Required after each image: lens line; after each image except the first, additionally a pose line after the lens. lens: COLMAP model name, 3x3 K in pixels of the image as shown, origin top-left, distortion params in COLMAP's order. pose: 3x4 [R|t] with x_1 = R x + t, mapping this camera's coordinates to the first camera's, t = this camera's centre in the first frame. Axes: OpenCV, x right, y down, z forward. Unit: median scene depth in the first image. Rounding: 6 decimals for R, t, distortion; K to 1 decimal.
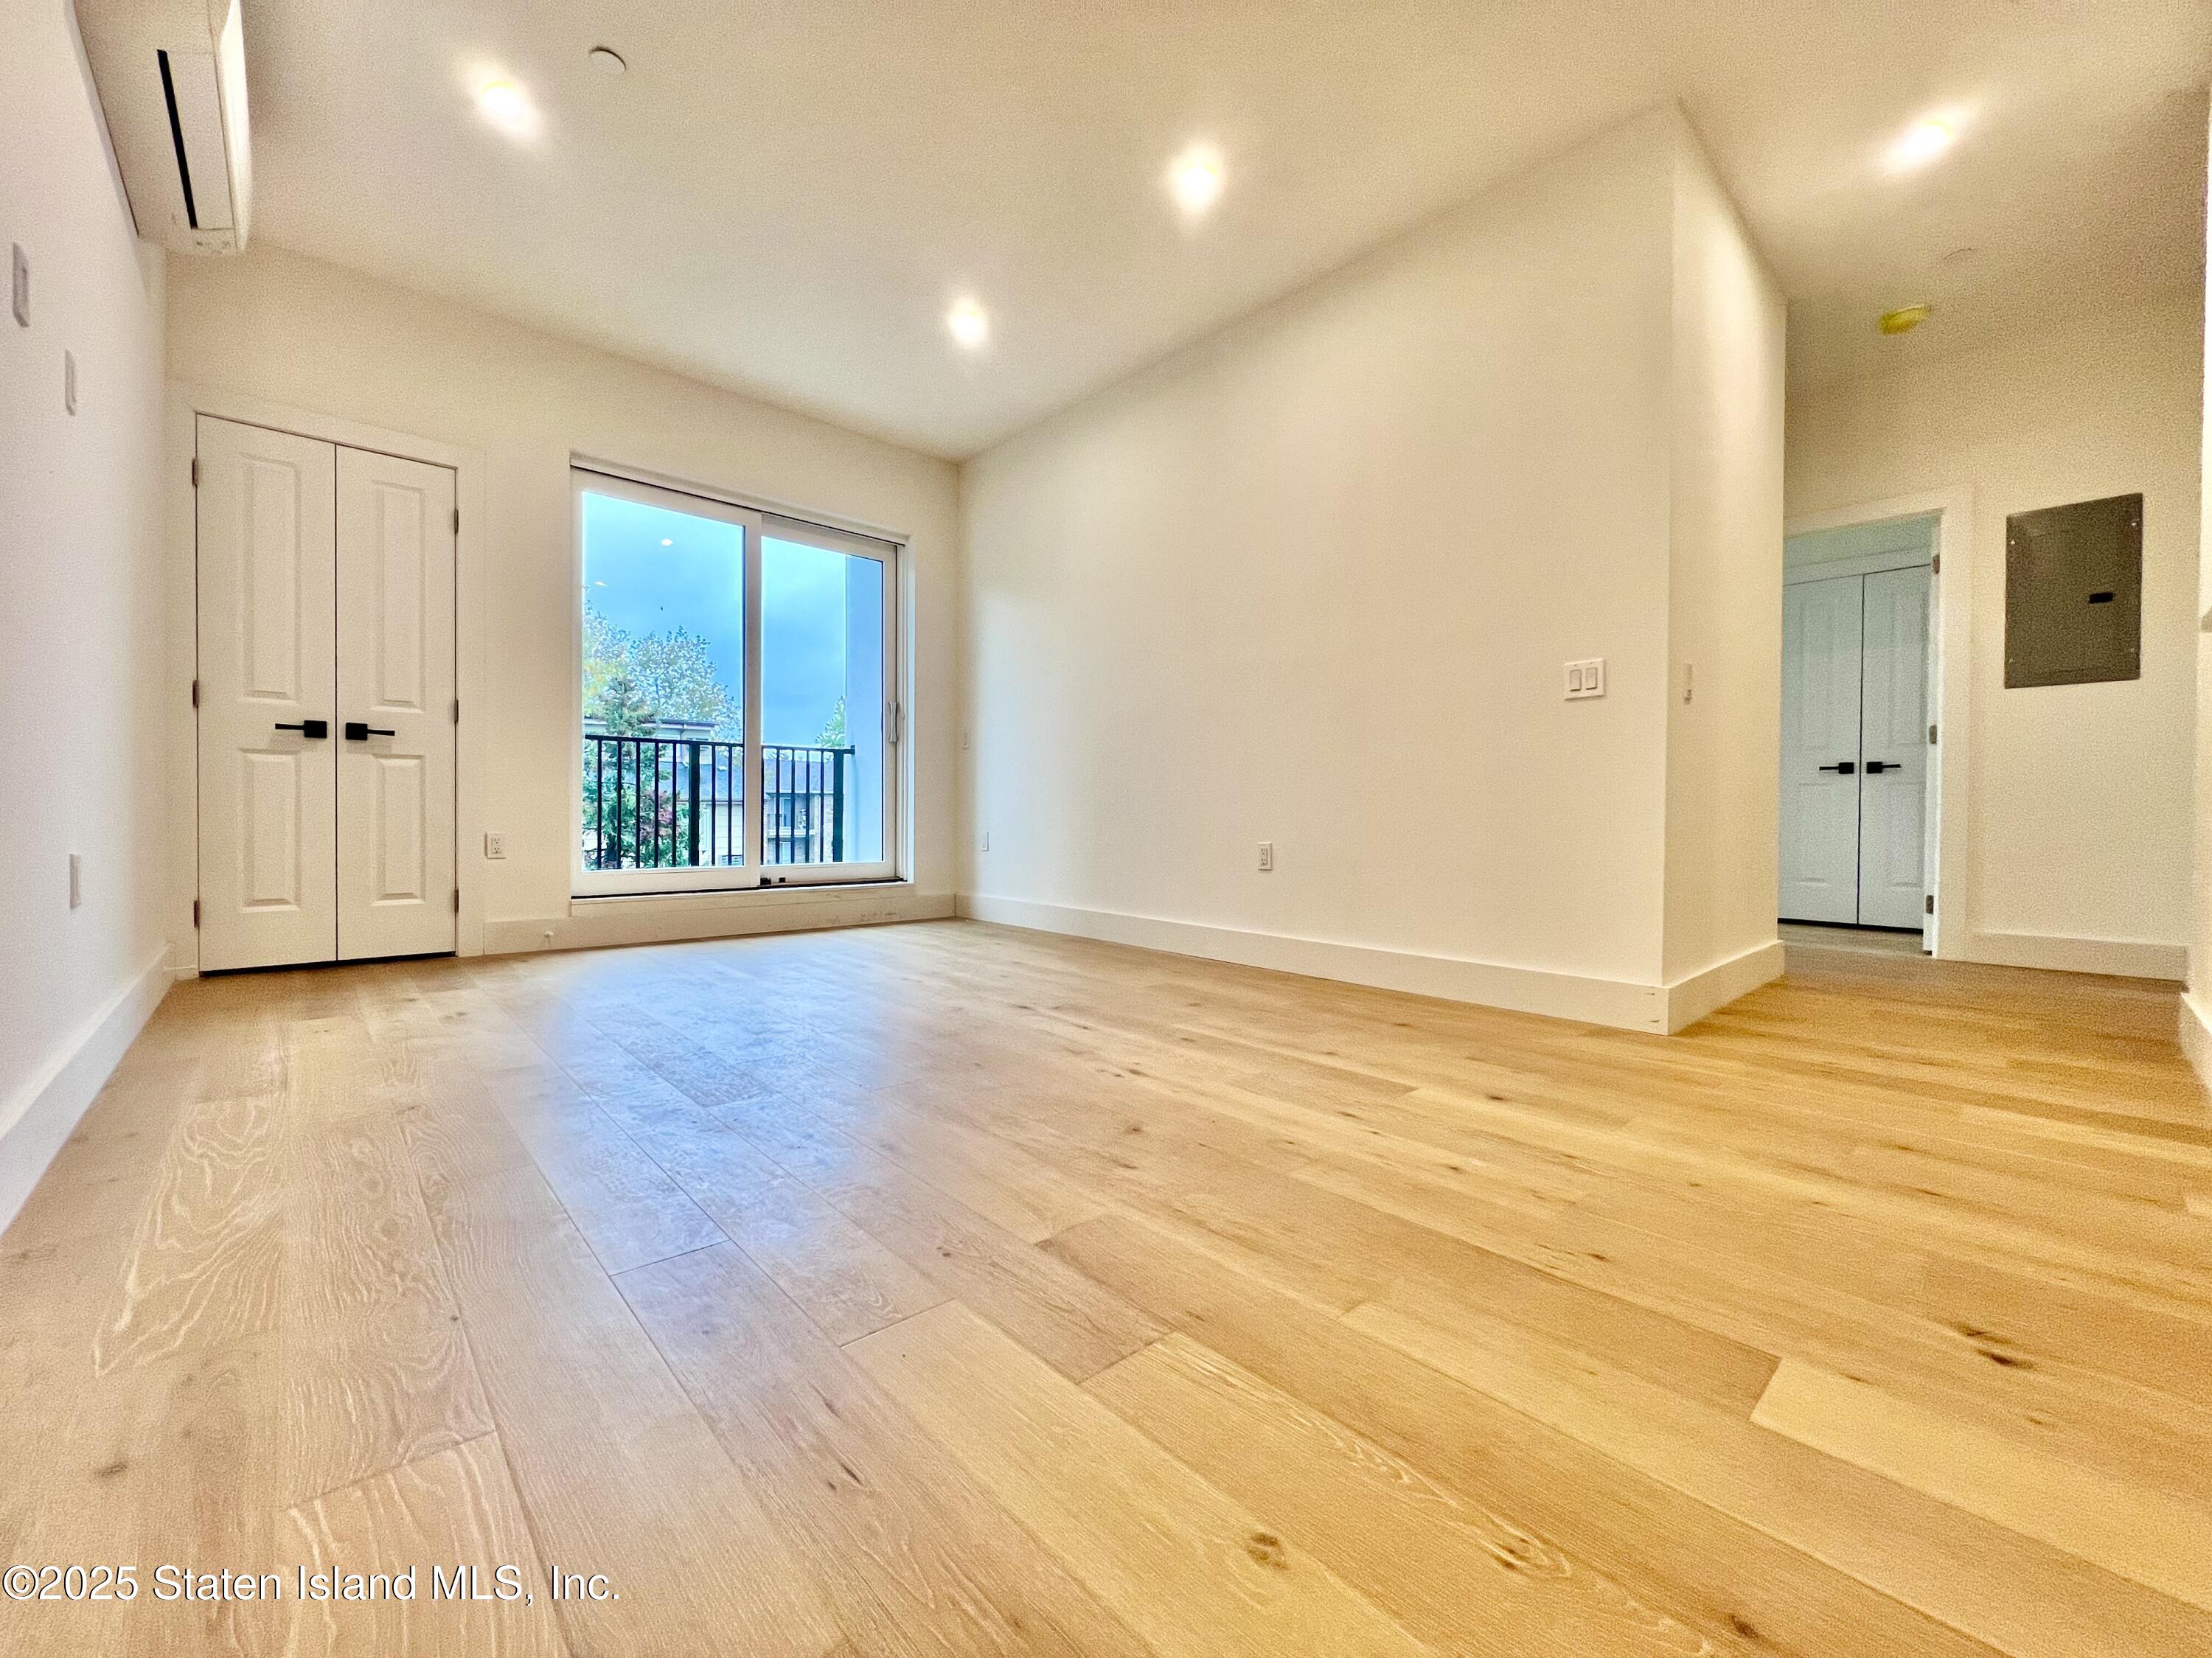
lens RADIAL K [[892.1, 0, 1106.0], [0, 892.1, 829.0], [0, 0, 1]] dist [-0.002711, 0.000377]
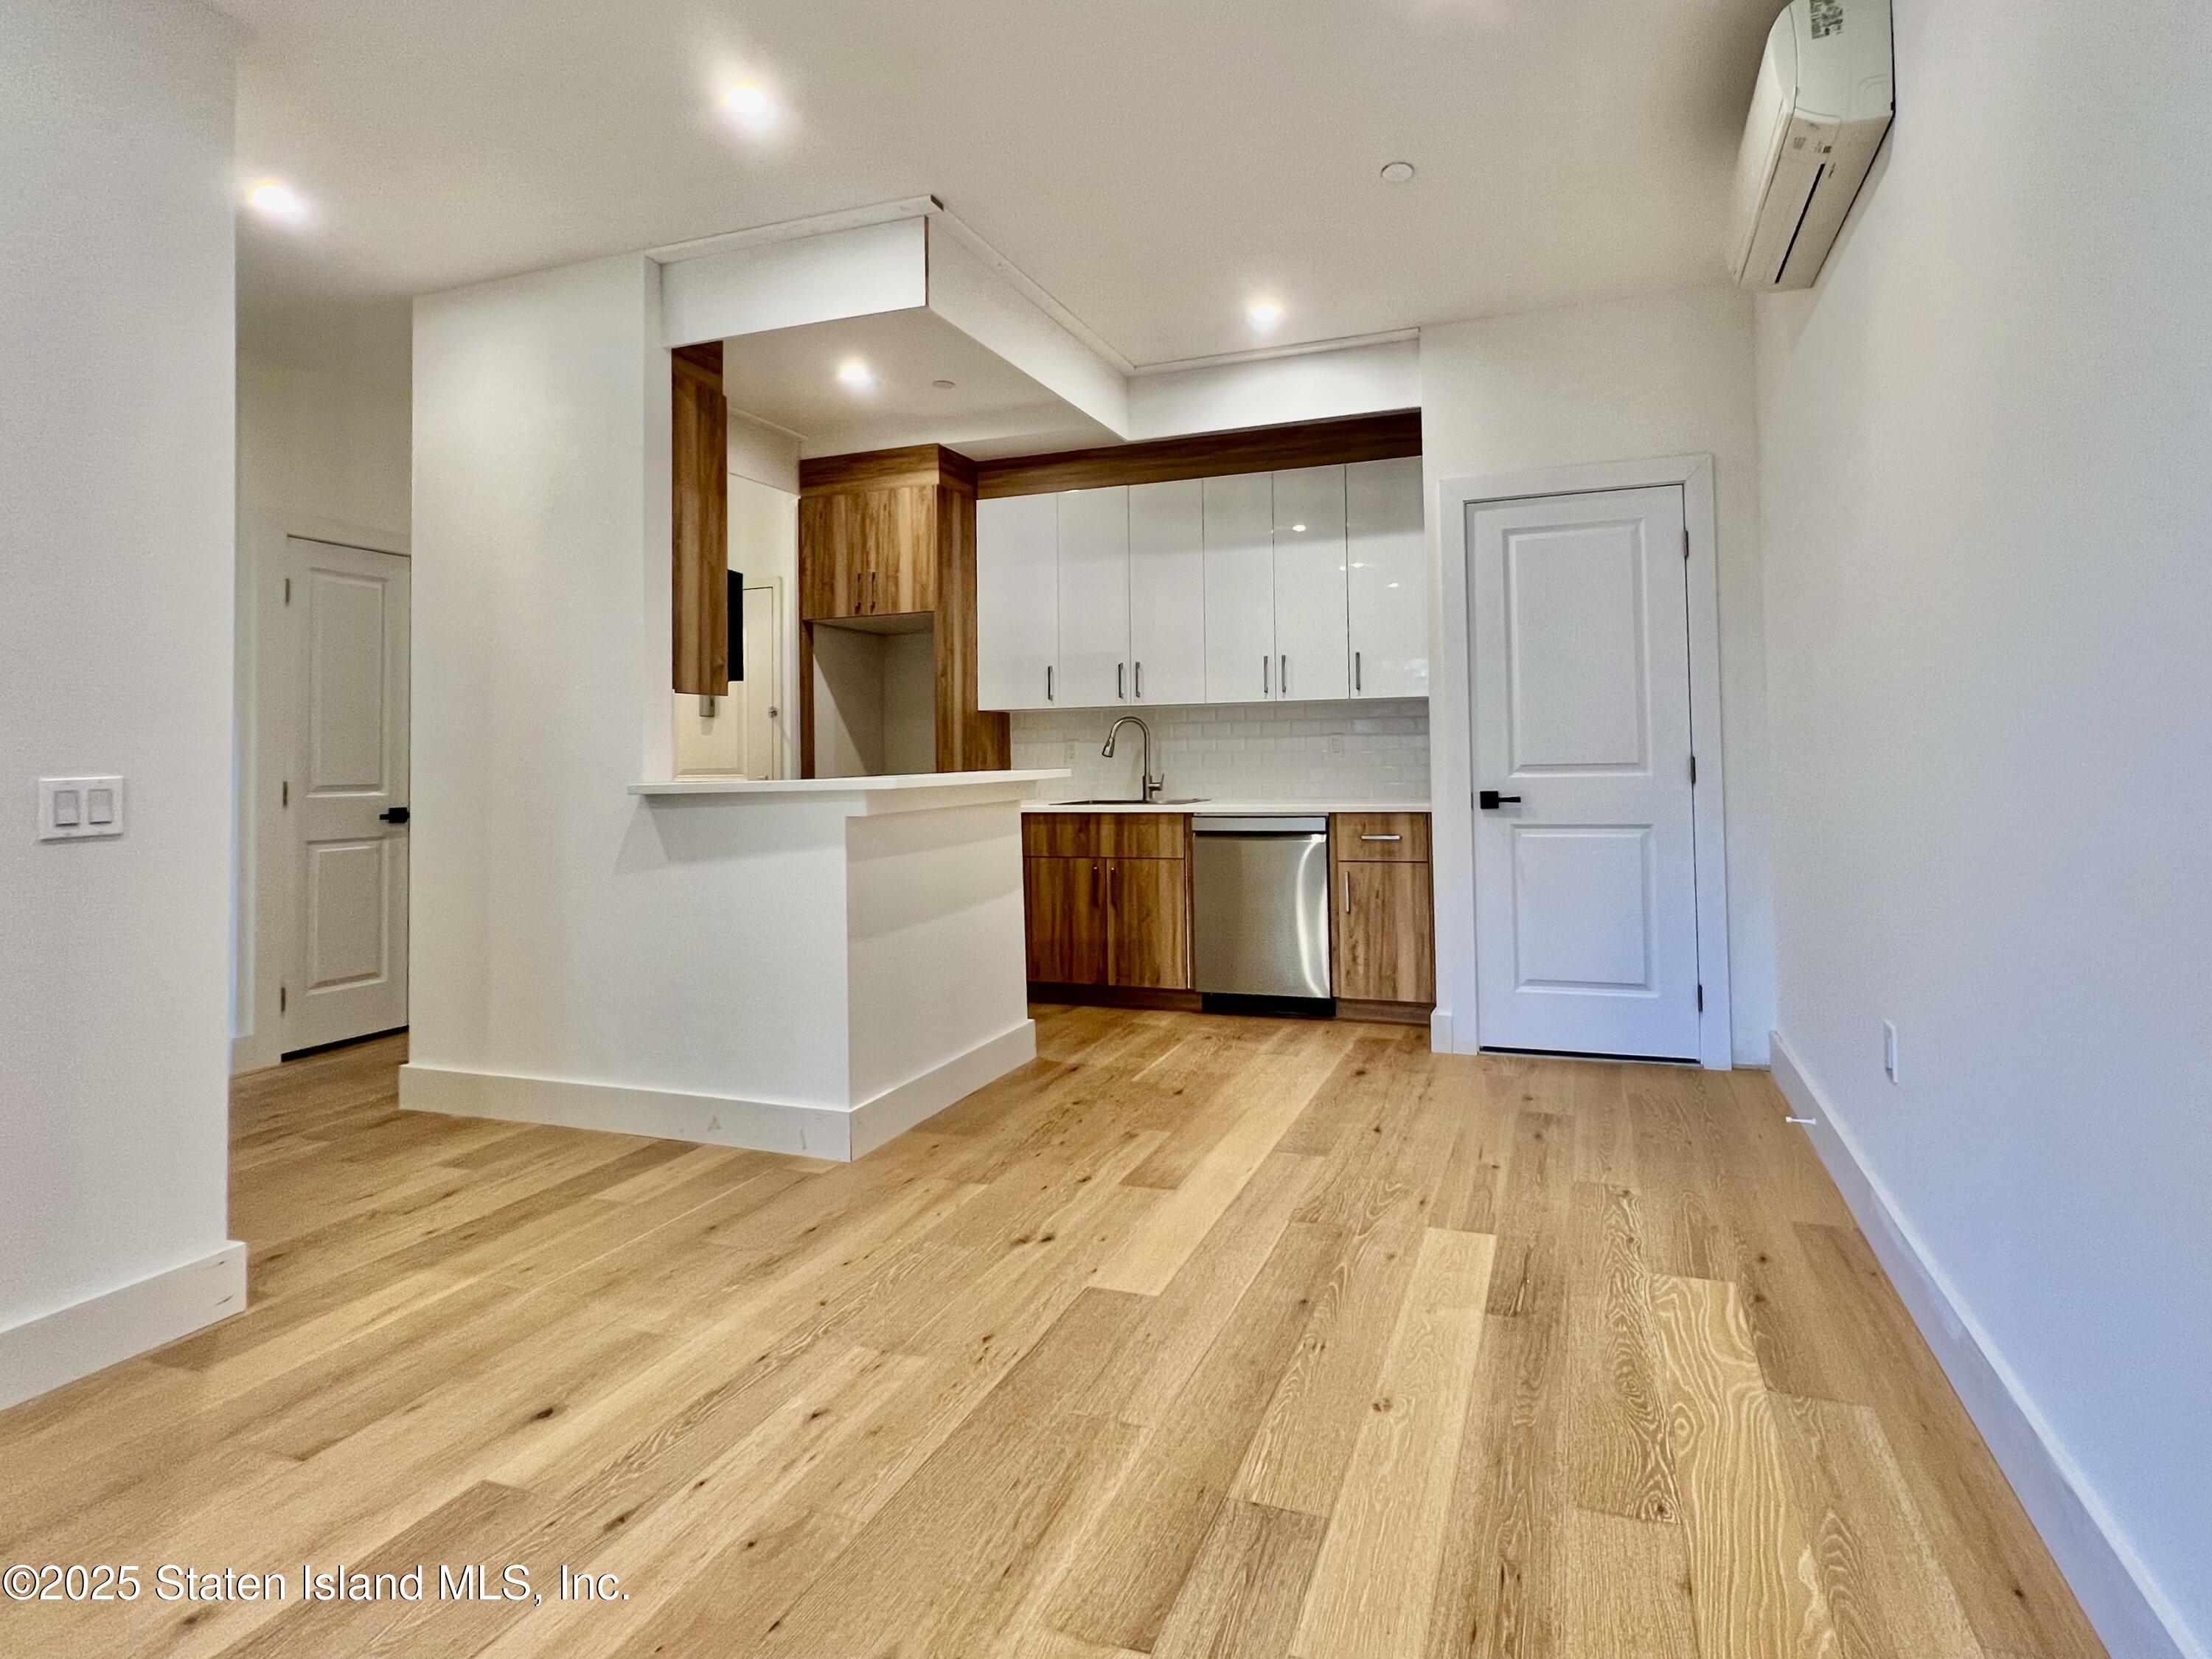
lens RADIAL K [[1028.3, 0, 1263.2], [0, 1028.3, 732.5], [0, 0, 1]] dist [-0.000168, -0.000192]
pose [[-0.502594, 0.024285, 0.864181, -0.475711], [0.028874, 0.999519, -0.011296, -0.187953], [-0.864040, 0.019276, -0.503053, 0.656984]]
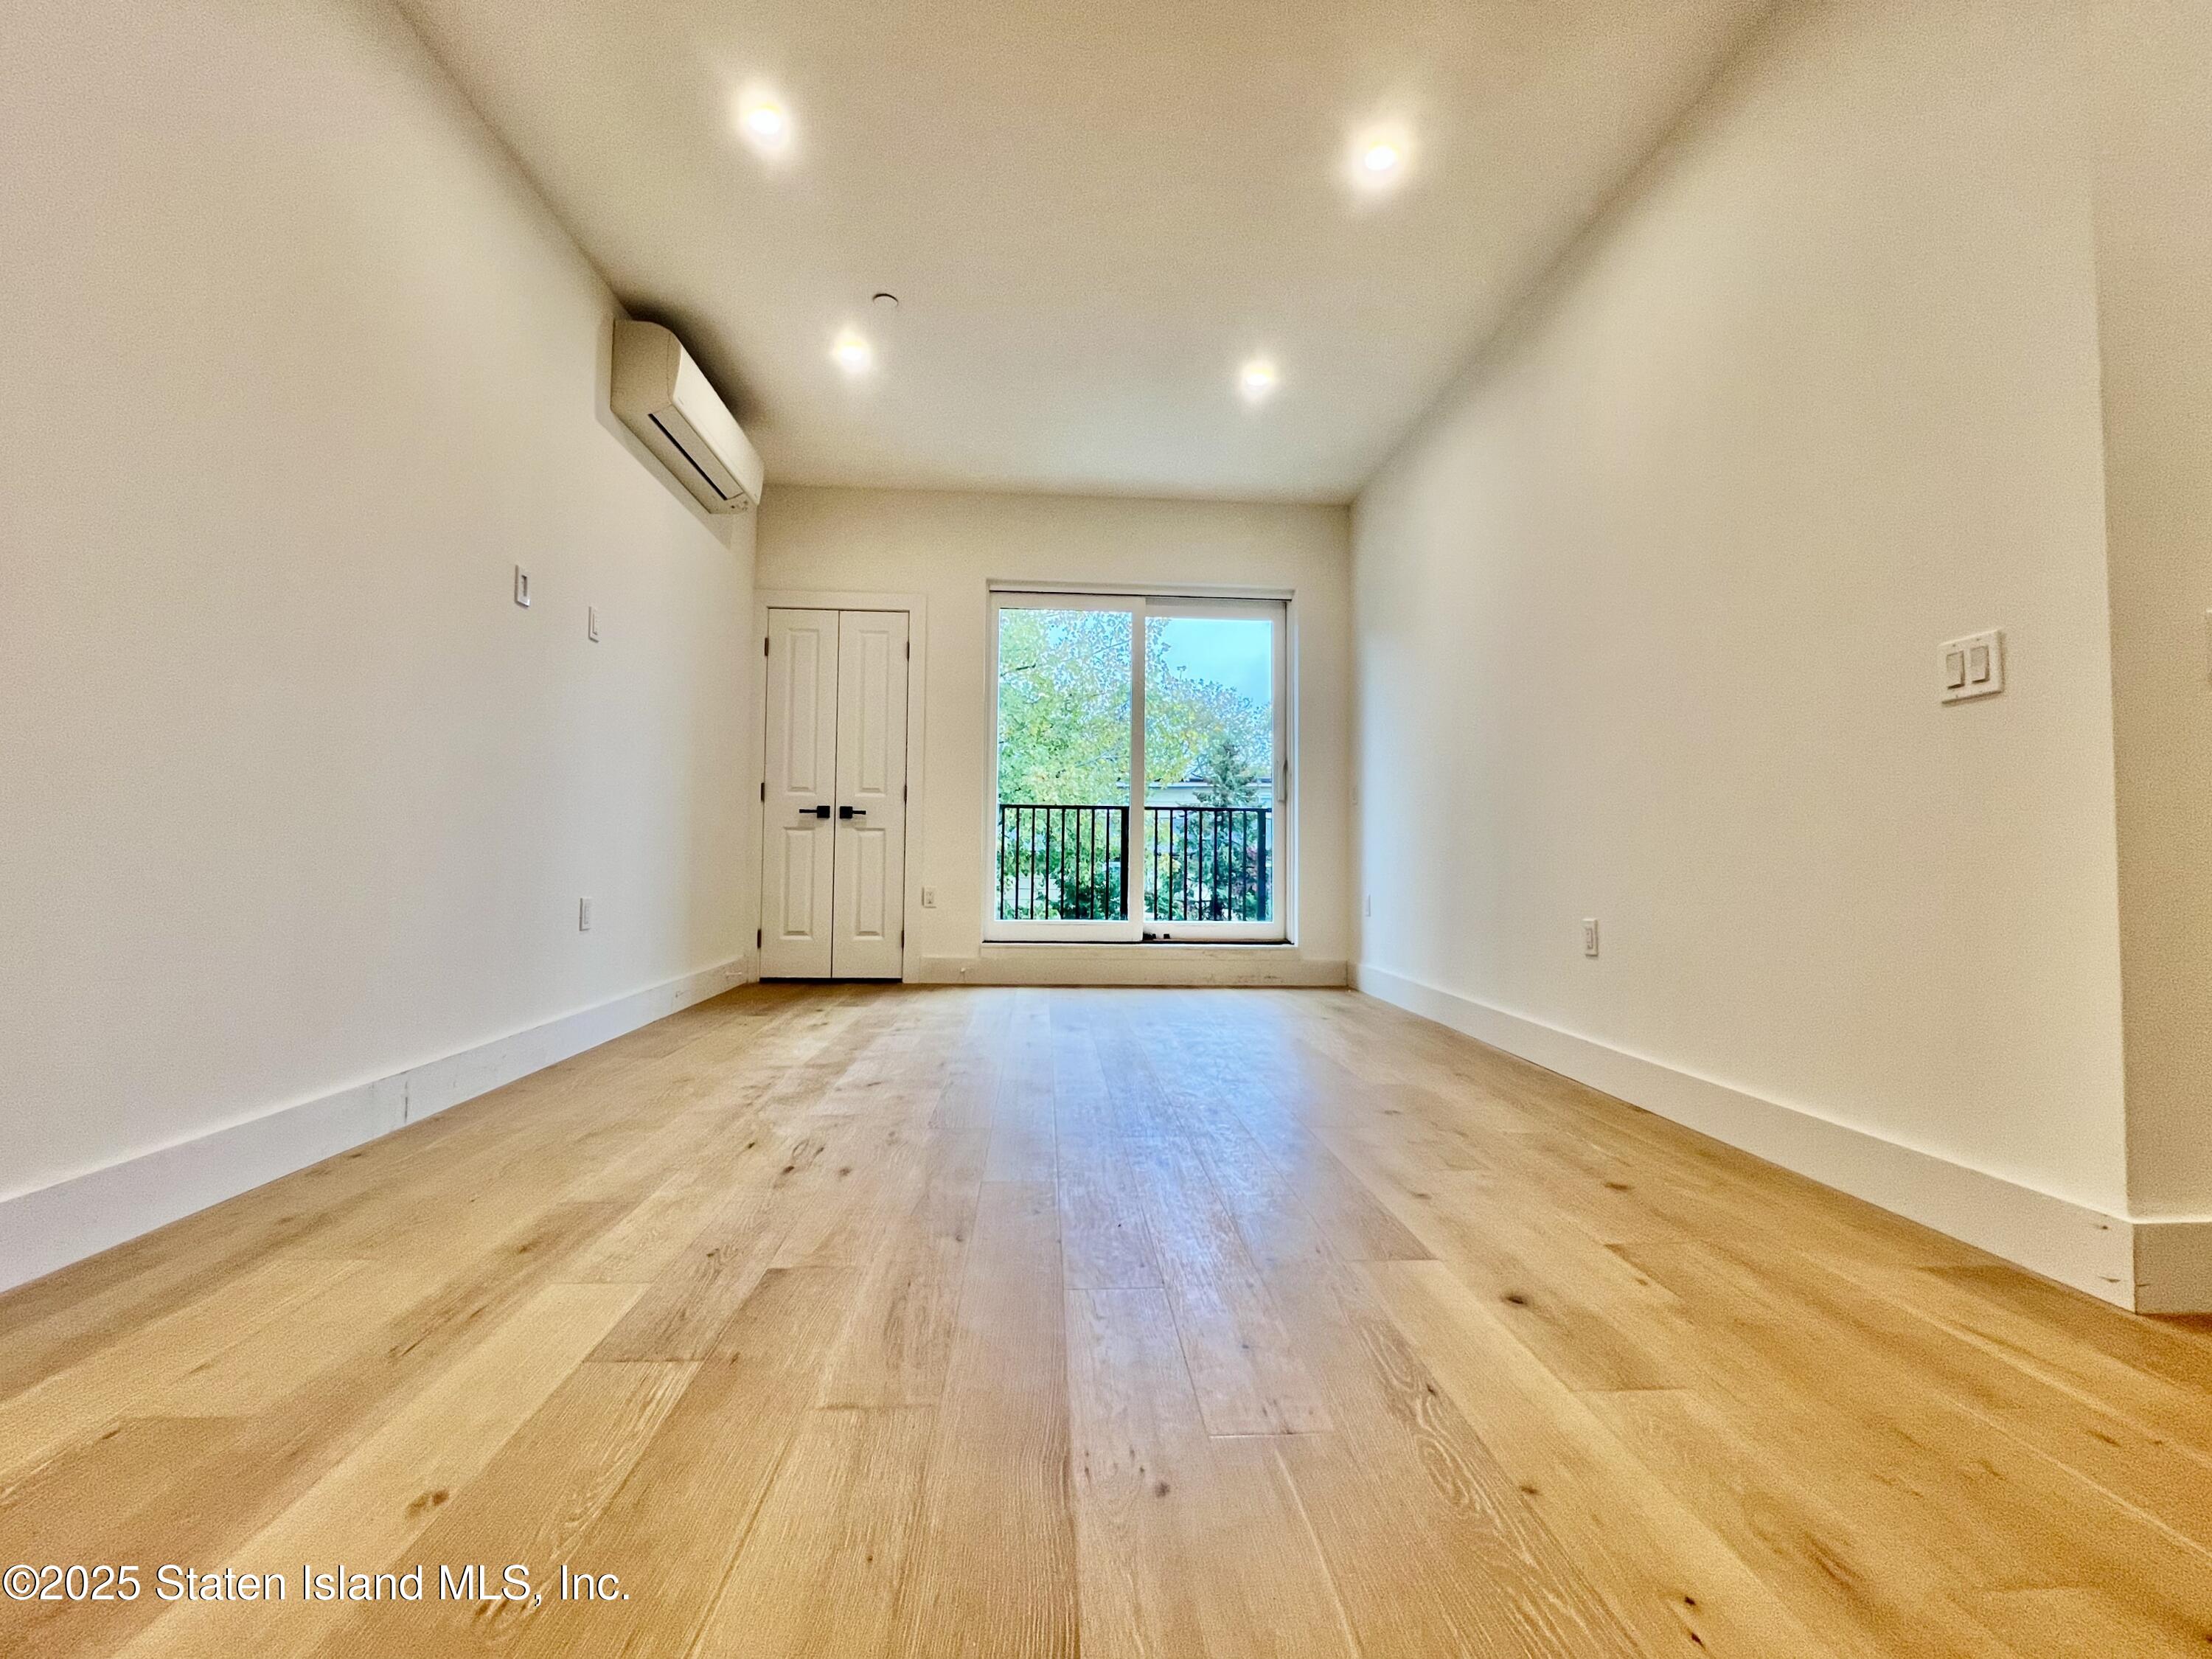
lens RADIAL K [[942.0, 0, 1103.6], [0, 942.0, 828.4], [0, 0, 1]] dist [-0.000469, 0.000630]
pose [[0.774738, -0.020856, -0.631938, 0.483843], [-0.016329, 0.998463, -0.052970, -0.016903], [0.632071, 0.051357, 0.773207, 0.150218]]
